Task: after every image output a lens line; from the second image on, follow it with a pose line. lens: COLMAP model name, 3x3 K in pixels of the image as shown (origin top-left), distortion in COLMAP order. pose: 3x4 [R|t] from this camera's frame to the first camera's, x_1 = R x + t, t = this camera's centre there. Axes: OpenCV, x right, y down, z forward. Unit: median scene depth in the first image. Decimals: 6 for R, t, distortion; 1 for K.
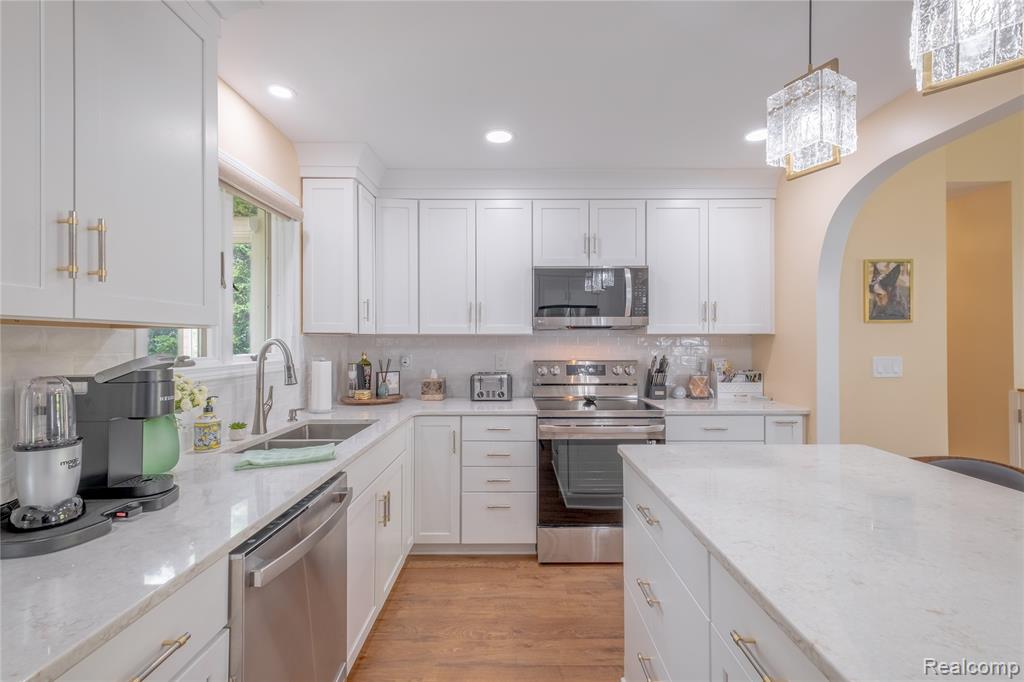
lens RADIAL K [[444.8, 0, 513.1], [0, 444.8, 338.0], [0, 0, 1]] dist [0.016578, -0.003327]
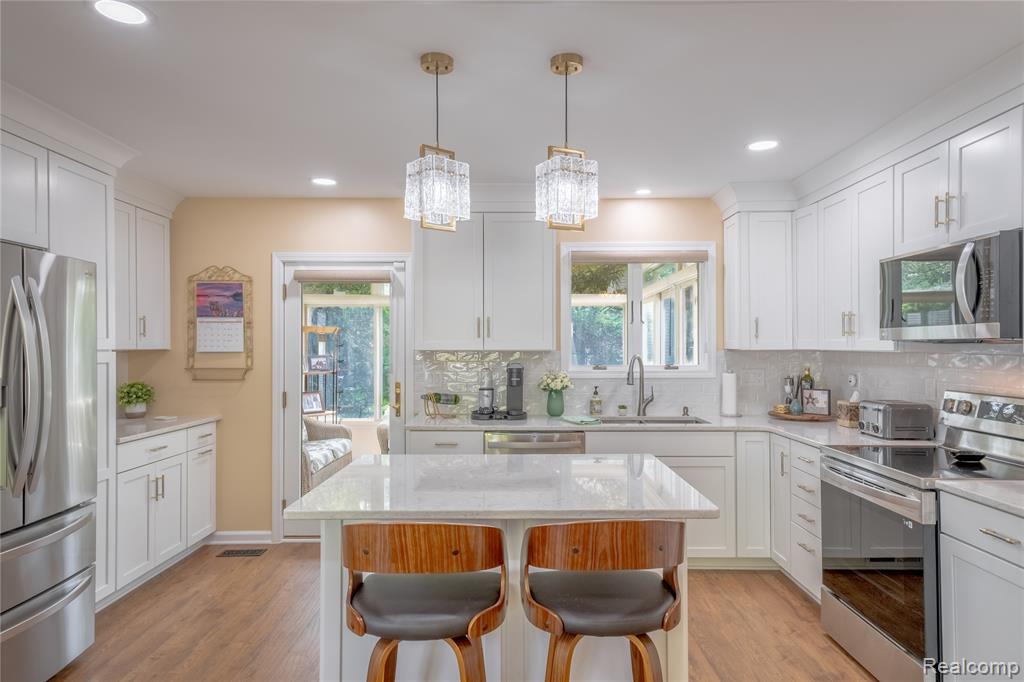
lens RADIAL K [[612.6, 0, 516.8], [0, 612.6, 345.4], [0, 0, 1]] dist [-0.007458, -0.001274]
pose [[-0.004069, 0.002467, -0.999989, 1.055177], [0.007867, 0.999966, 0.002435, -0.025905], [0.999961, -0.007857, -0.004089, 0.391940]]
